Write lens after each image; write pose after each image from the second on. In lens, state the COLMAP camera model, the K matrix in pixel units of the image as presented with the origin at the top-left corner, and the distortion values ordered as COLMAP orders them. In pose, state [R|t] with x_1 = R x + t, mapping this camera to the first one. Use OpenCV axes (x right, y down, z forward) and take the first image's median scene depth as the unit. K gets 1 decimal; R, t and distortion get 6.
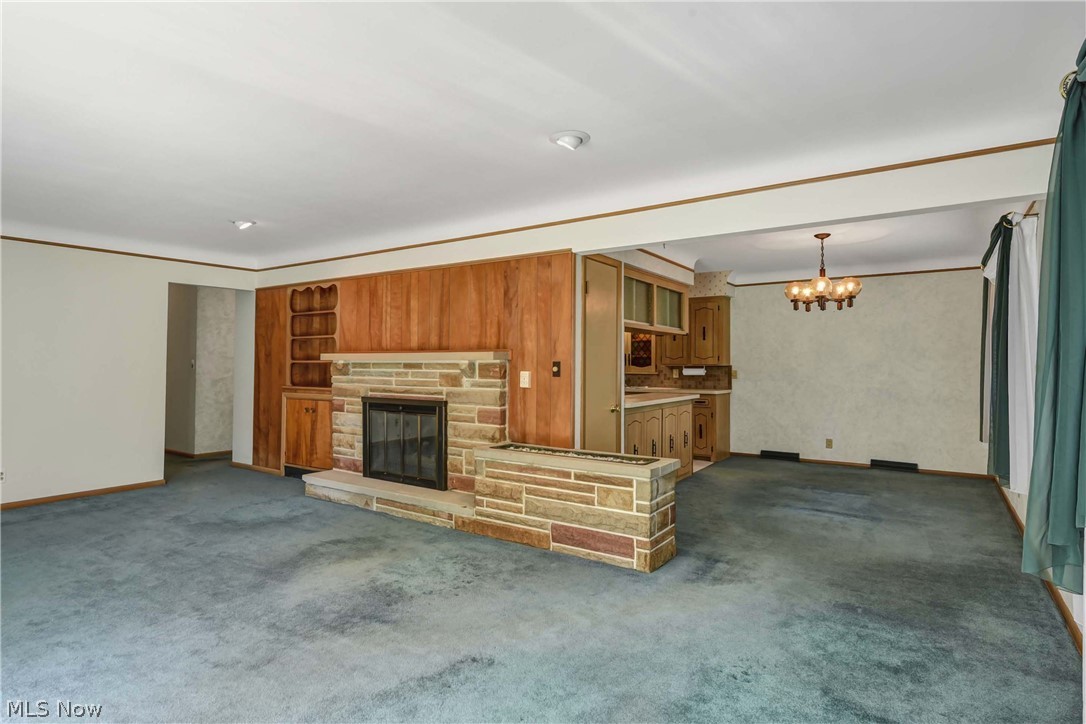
lens RADIAL K [[559.9, 0, 540.3], [0, 559.9, 363.4], [0, 0, 1]] dist [0.000011, -0.000560]
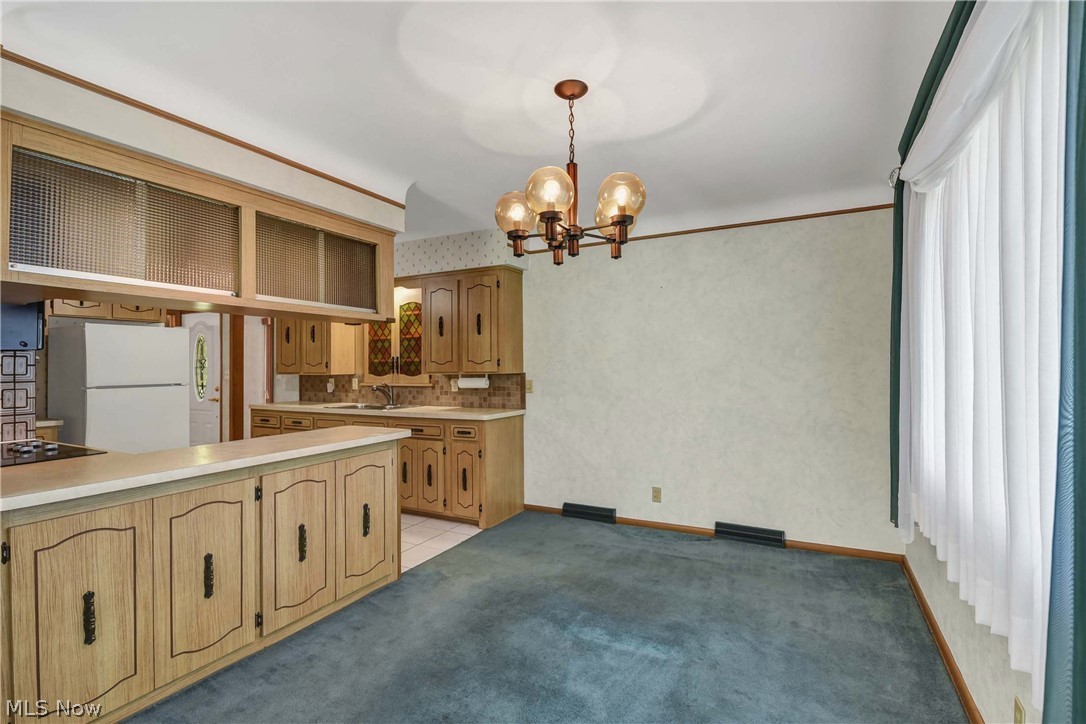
lens RADIAL K [[497.0, 0, 547.0], [0, 497.0, 365.5], [0, 0, 1]] dist [-0.001271, -0.000319]
pose [[0.992109, -0.013071, 0.124697, 0.306701], [0.013179, 0.999913, -0.000044, -0.004956], [-0.124685, 0.001687, 0.992195, 0.430958]]
